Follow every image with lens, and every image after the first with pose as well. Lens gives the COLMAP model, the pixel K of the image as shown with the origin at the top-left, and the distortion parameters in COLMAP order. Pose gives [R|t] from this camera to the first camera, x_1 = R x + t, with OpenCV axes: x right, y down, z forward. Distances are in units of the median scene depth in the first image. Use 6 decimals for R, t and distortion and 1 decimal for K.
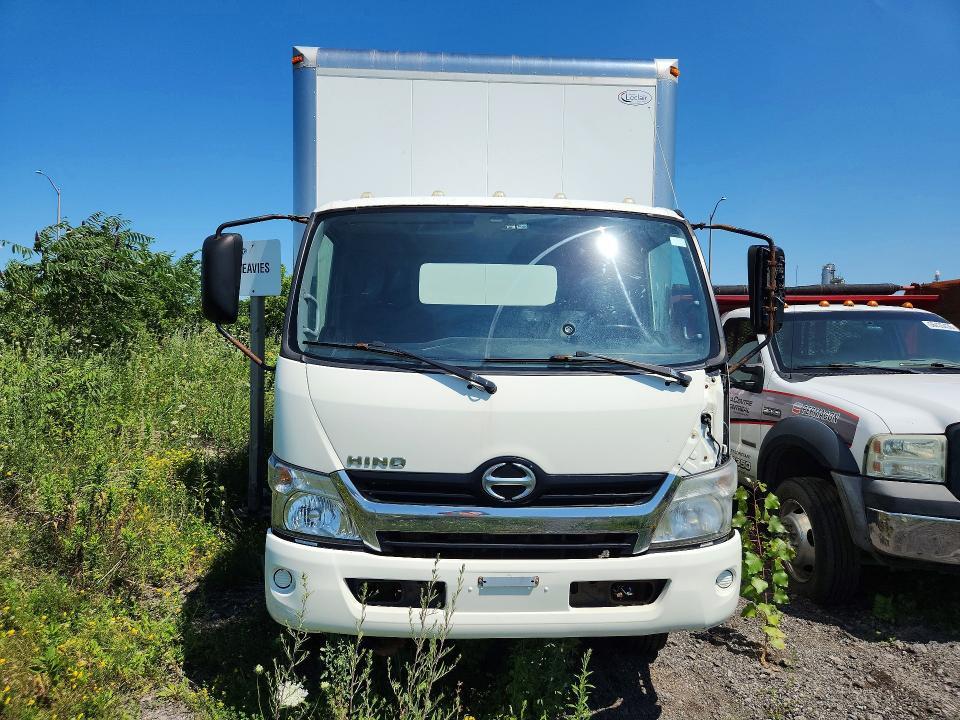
lens RADIAL K [[663.6, 0, 475.1], [0, 663.6, 364.1], [0, 0, 1]] dist [0.053708, -0.033670]
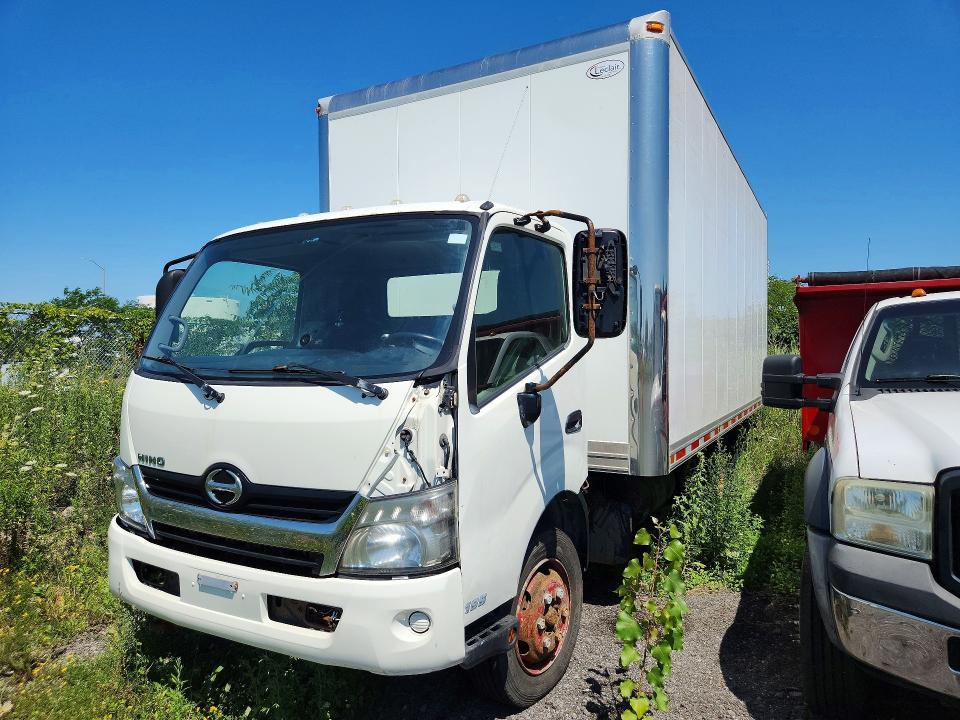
lens RADIAL K [[663.6, 0, 477.5], [0, 663.6, 352.5], [0, 0, 1]] dist [0.053708, -0.033670]
pose [[0.844955, -0.017863, -0.534539, 0.922936], [-0.000229, 0.999430, -0.033759, 0.000205], [0.534838, 0.028647, 0.844469, 0.304469]]
